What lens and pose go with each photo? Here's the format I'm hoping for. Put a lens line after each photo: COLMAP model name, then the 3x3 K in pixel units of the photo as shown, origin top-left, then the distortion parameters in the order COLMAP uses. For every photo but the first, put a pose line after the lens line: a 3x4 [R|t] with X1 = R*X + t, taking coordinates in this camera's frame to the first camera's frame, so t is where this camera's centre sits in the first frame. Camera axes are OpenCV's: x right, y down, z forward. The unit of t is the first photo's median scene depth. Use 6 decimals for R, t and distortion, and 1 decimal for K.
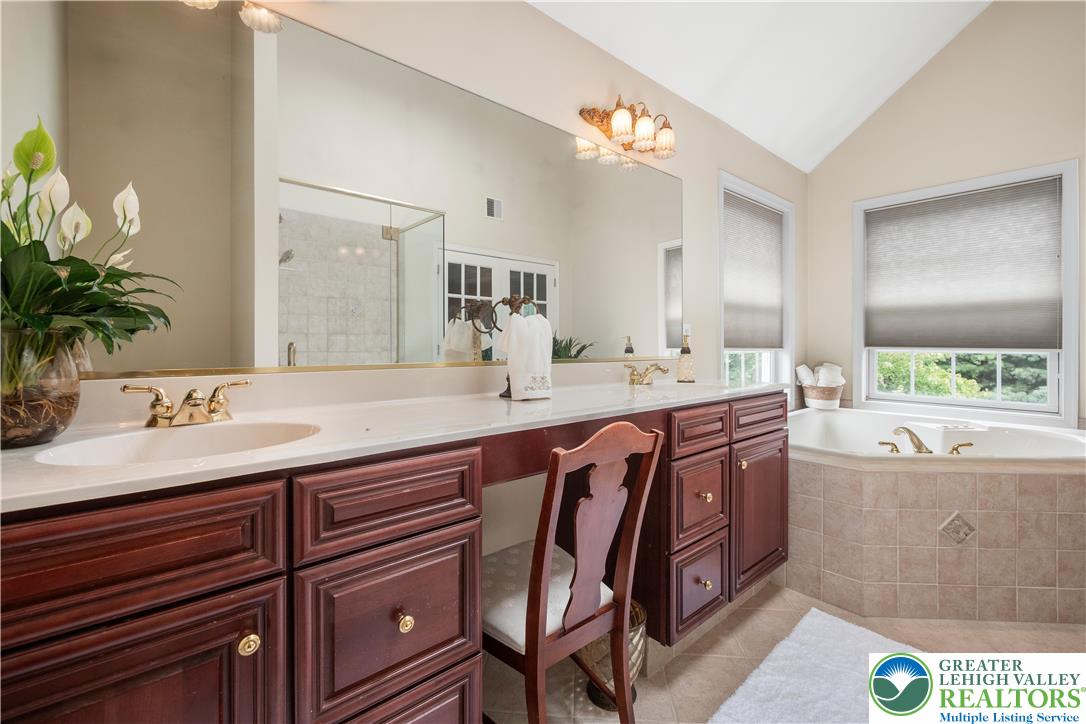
lens RADIAL K [[460.5, 0, 542.7], [0, 460.5, 351.6], [0, 0, 1]] dist [-0.001939, -0.000743]
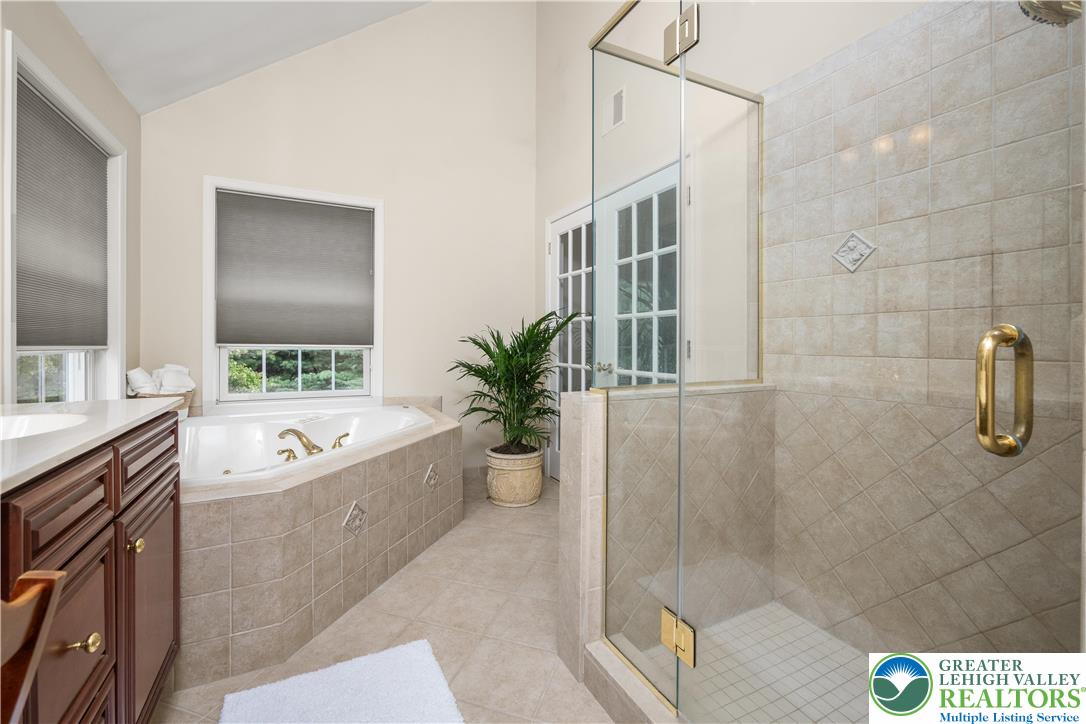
lens RADIAL K [[460.5, 0, 547.8], [0, 460.5, 346.6], [0, 0, 1]] dist [-0.001939, -0.000743]
pose [[0.234255, -0.007668, 0.972145, -0.007307], [0.011176, 0.999924, 0.005194, -0.004377], [-0.972111, 0.009648, 0.234323, 0.308016]]
